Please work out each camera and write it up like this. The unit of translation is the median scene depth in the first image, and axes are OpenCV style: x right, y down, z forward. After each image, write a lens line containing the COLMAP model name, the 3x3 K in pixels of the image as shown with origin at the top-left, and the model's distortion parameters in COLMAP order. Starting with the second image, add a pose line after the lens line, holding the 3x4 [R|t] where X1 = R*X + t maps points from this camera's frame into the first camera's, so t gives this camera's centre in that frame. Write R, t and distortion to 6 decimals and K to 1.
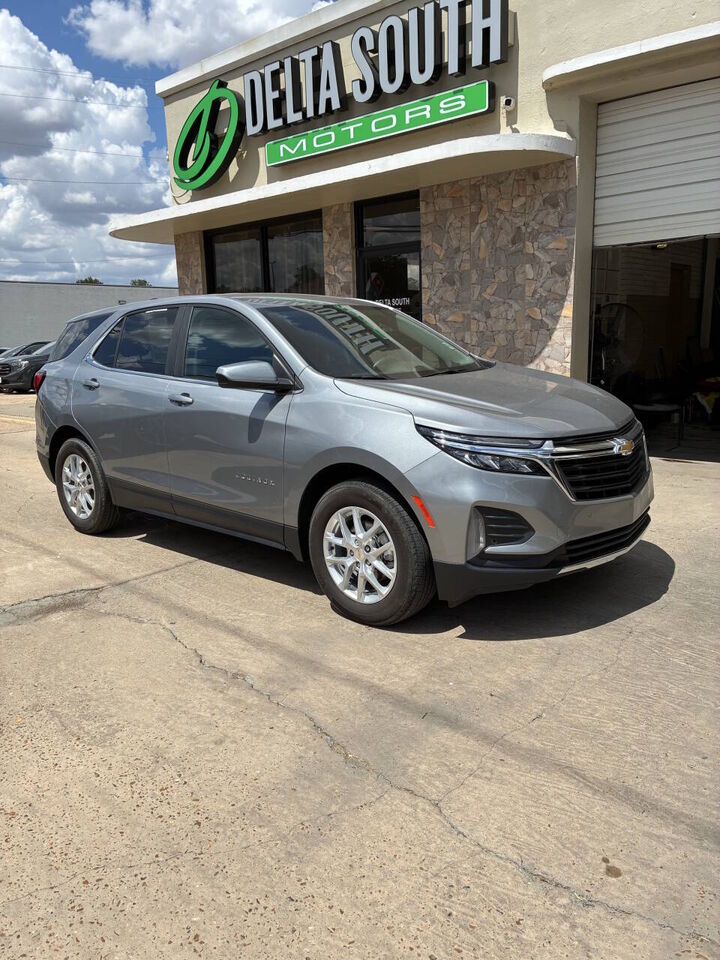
lens RADIAL K [[730.8, 0, 350.1], [0, 730.8, 487.0], [0, 0, 1]] dist [0.027008, -0.001737]
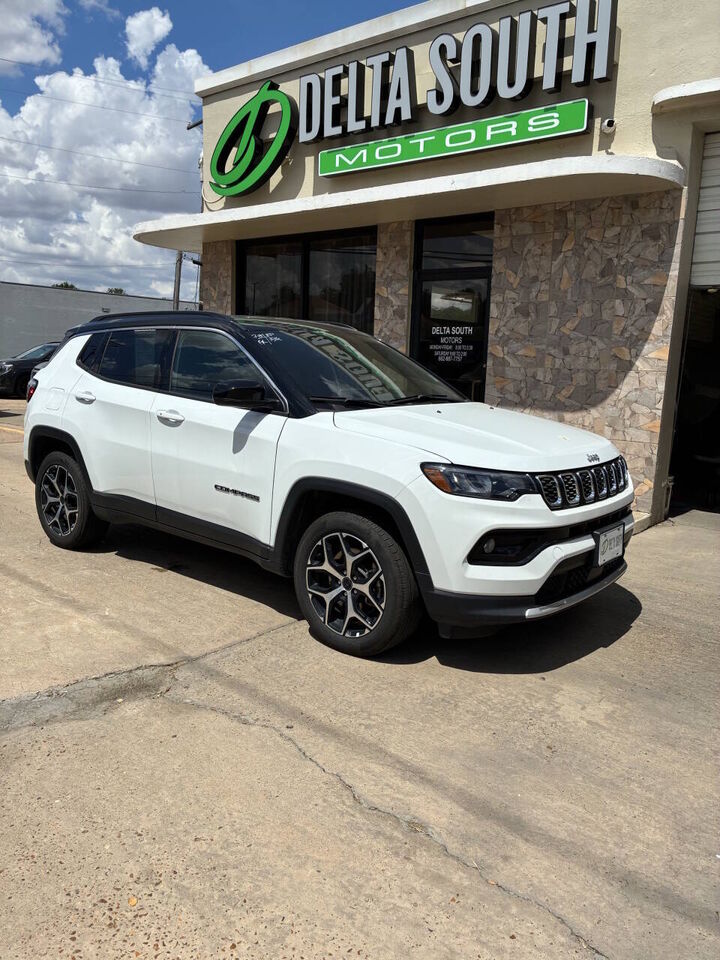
lens RADIAL K [[729.4, 0, 359.4], [0, 729.4, 483.9], [0, 0, 1]] dist [0.053299, -0.056032]
pose [[0.997184, 0.054820, 0.051181, -0.104193], [-0.053005, 0.997939, -0.036166, -0.021743], [-0.053058, 0.033352, 0.998034, 0.100344]]
